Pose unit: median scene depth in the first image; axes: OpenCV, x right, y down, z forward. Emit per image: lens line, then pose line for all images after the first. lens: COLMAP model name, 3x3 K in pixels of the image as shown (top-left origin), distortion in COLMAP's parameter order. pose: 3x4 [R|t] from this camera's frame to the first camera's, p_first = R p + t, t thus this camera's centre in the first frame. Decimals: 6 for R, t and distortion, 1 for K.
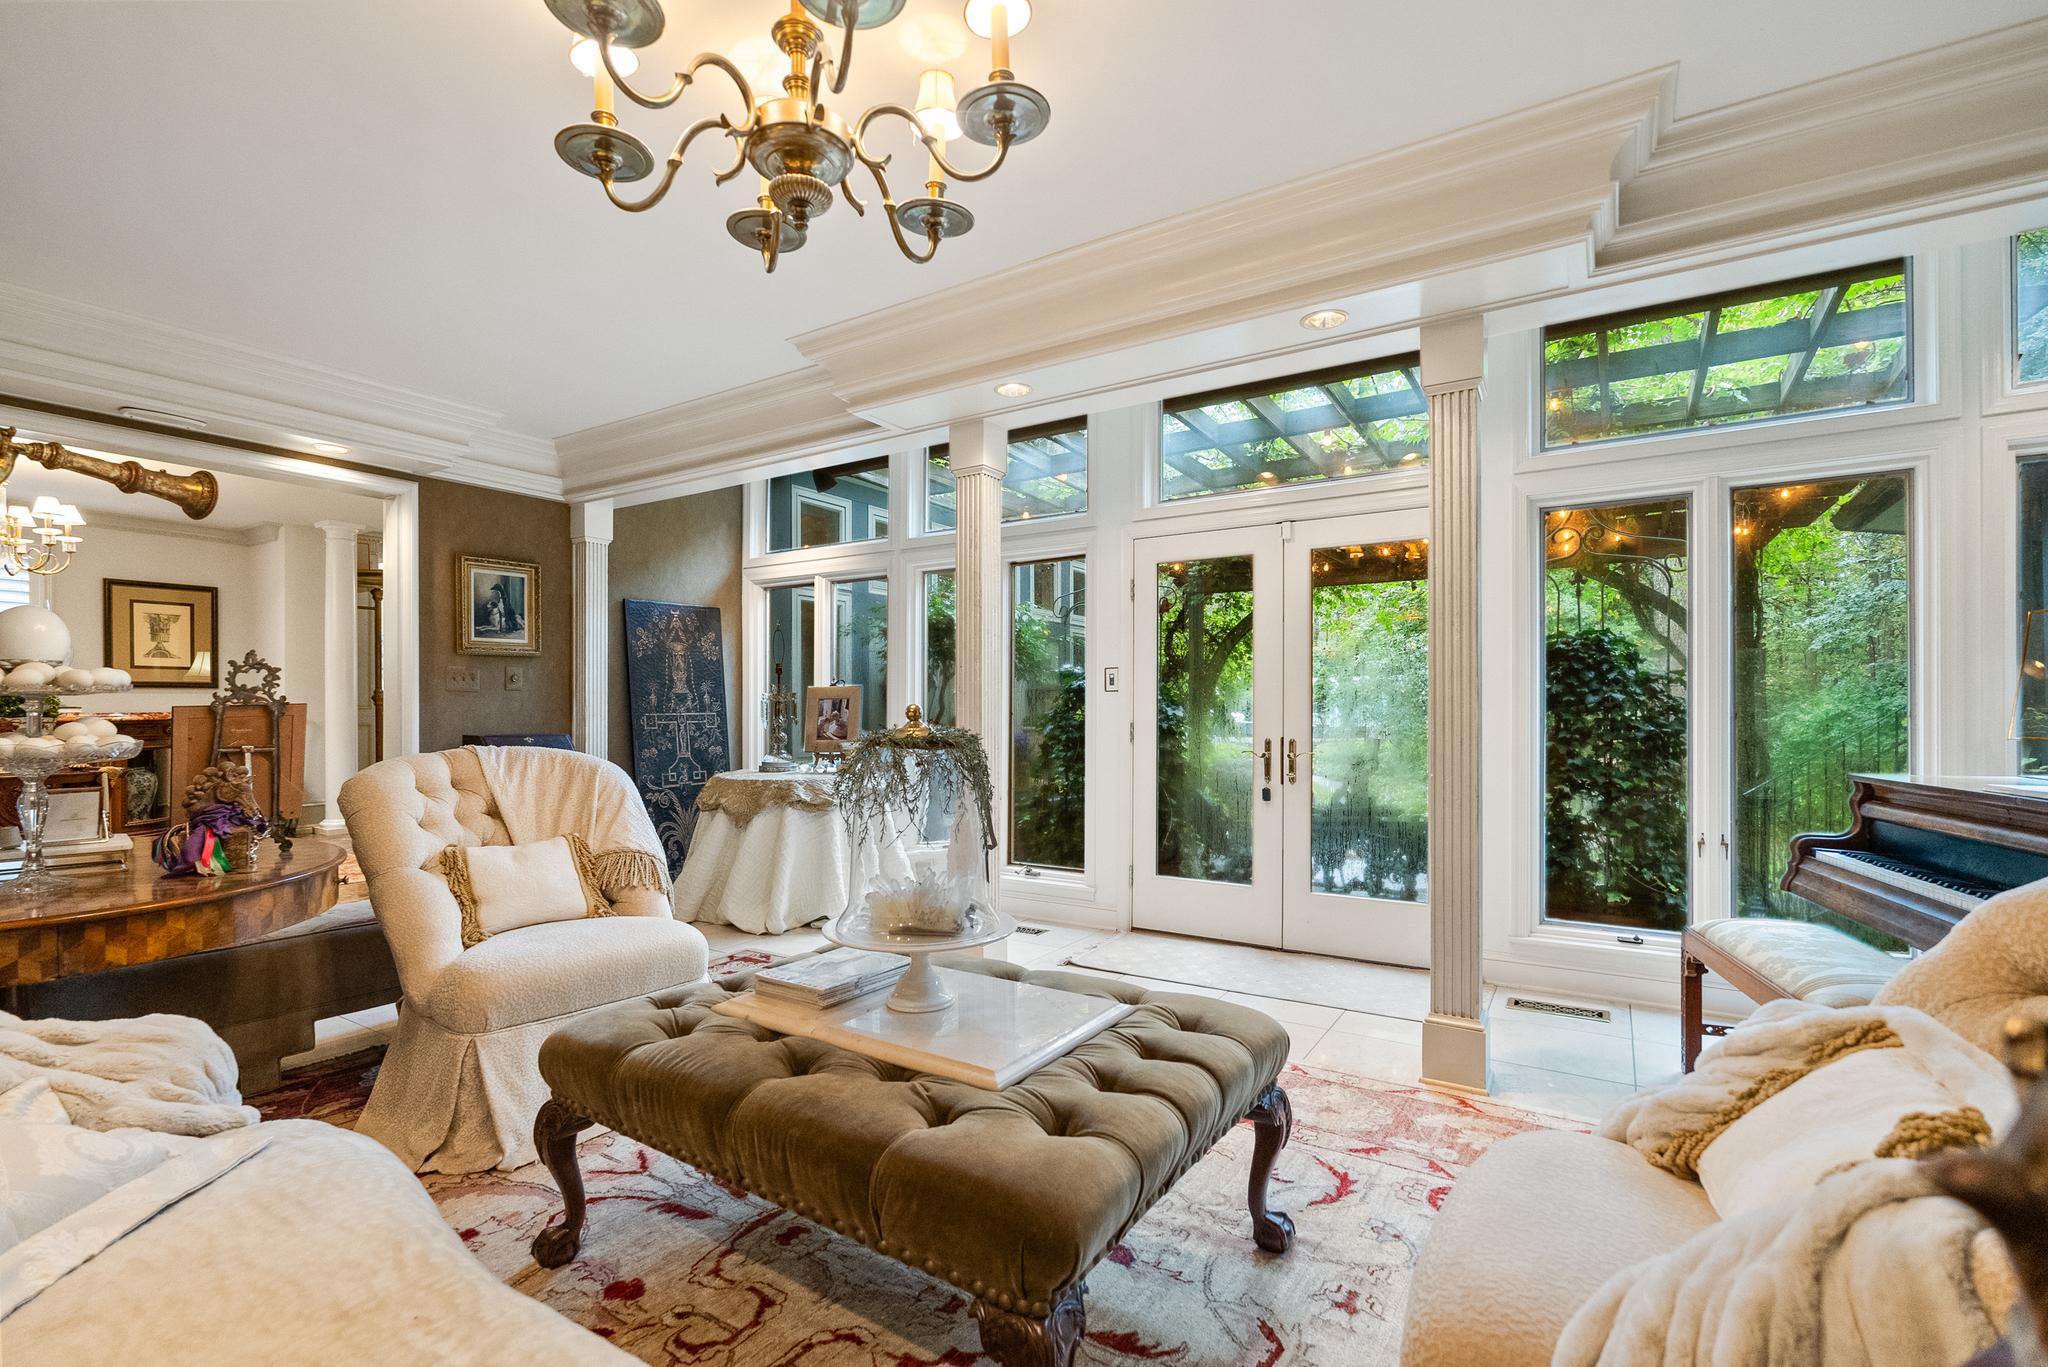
lens RADIAL K [[908.9, 0, 1030.0], [0, 908.9, 717.4], [0, 0, 1]] dist [0.000136, -0.000003]
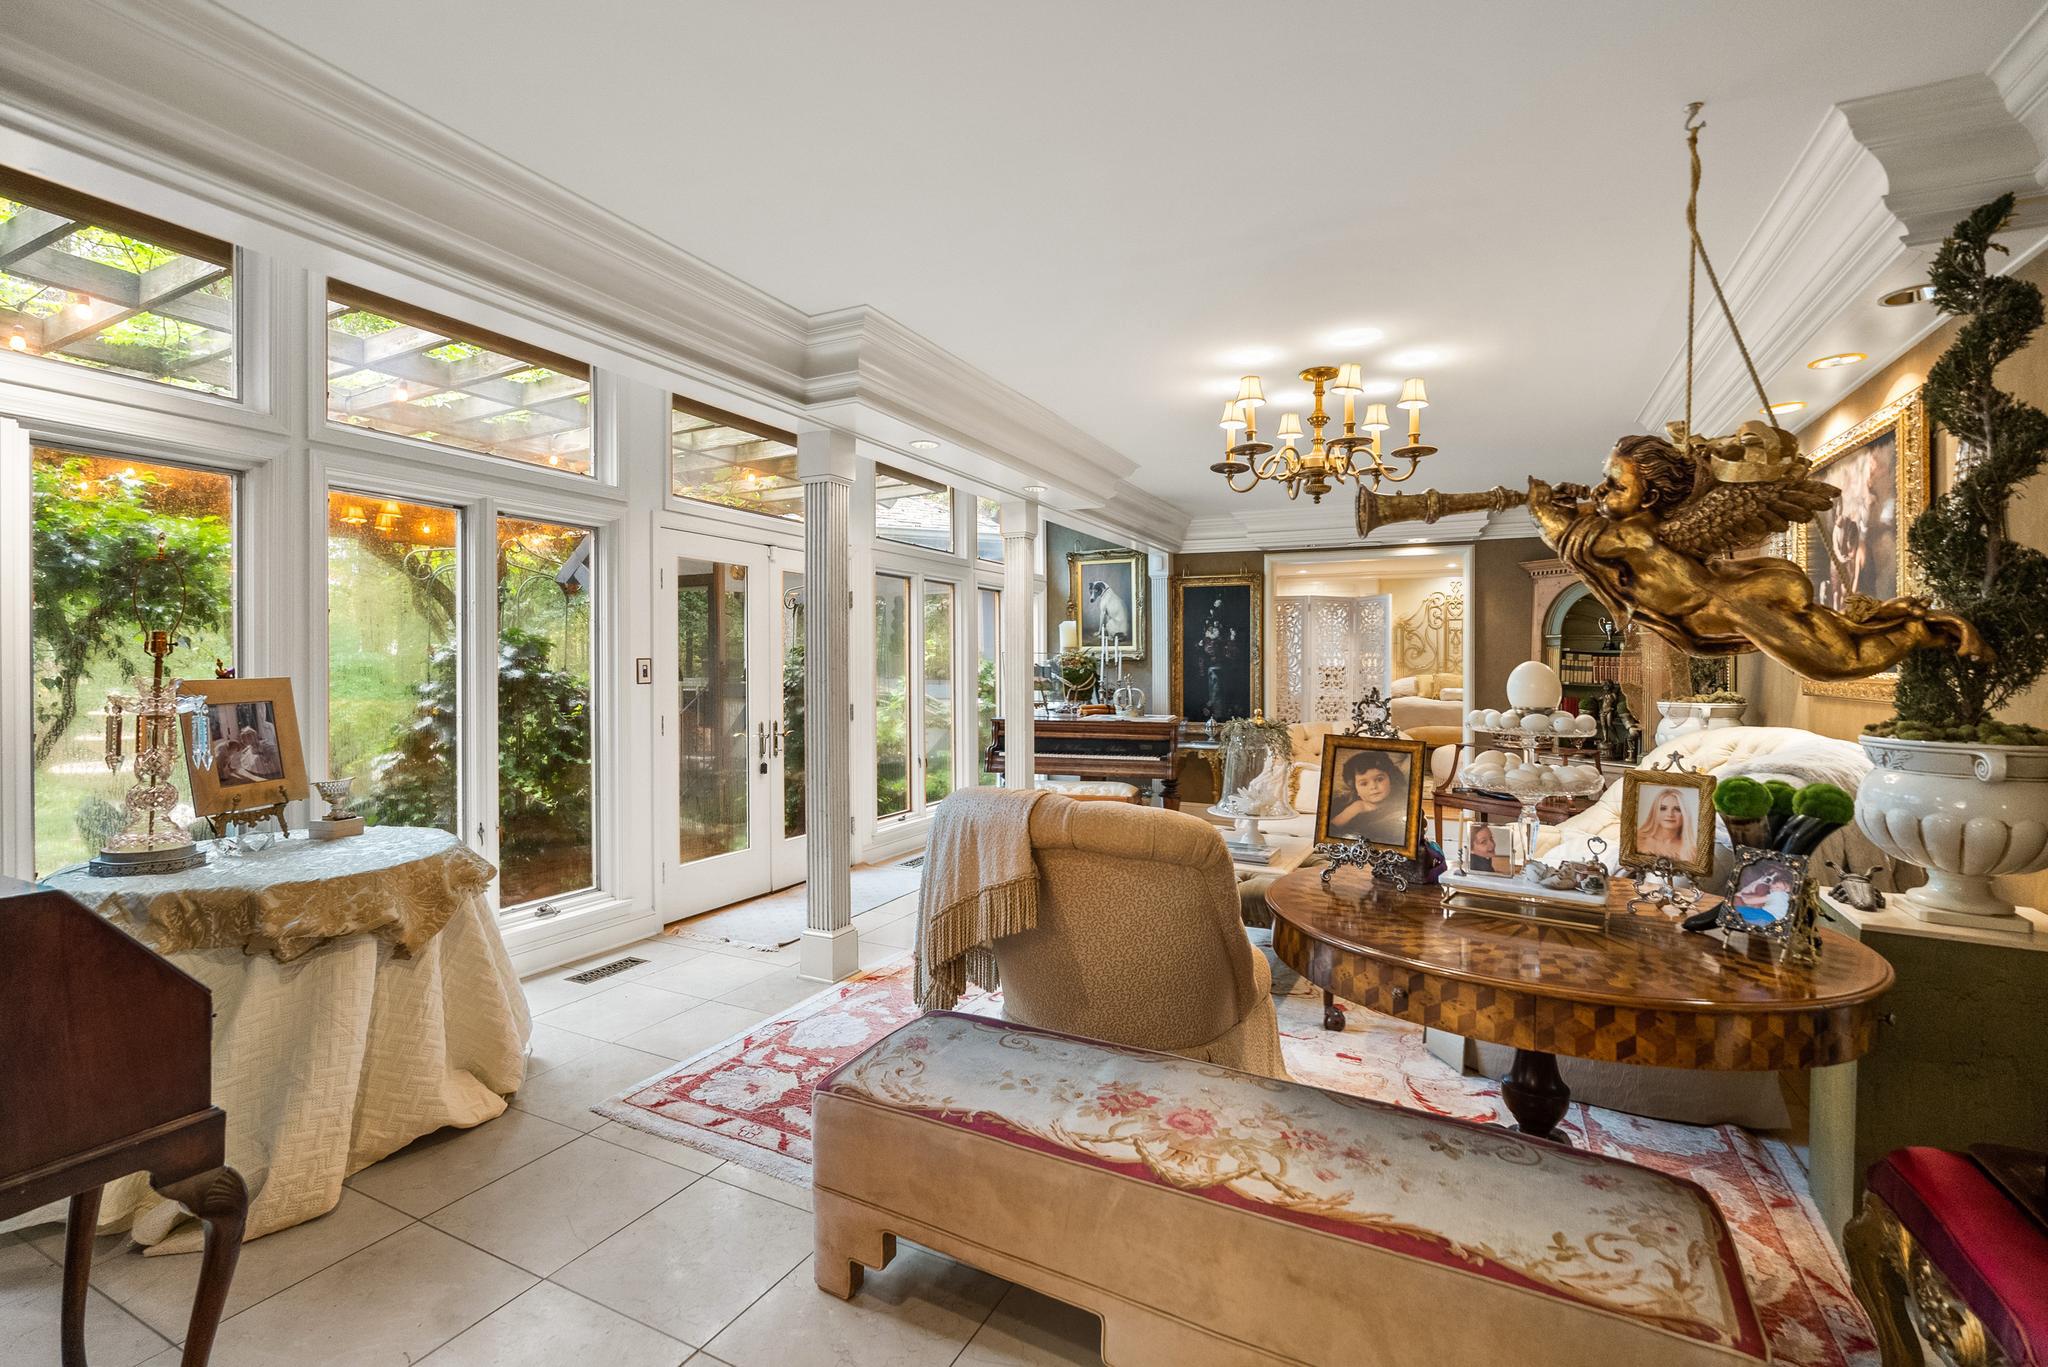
lens RADIAL K [[896.8, 0, 1024.0], [0, 896.8, 683.5], [0, 0, 1]] dist [-0.002965, 0.000751]
pose [[-0.095406, -0.020162, 0.995234, -0.889162], [-0.000636, 0.999796, 0.020194, -0.049082], [-0.995438, 0.001293, -0.095399, 0.715116]]
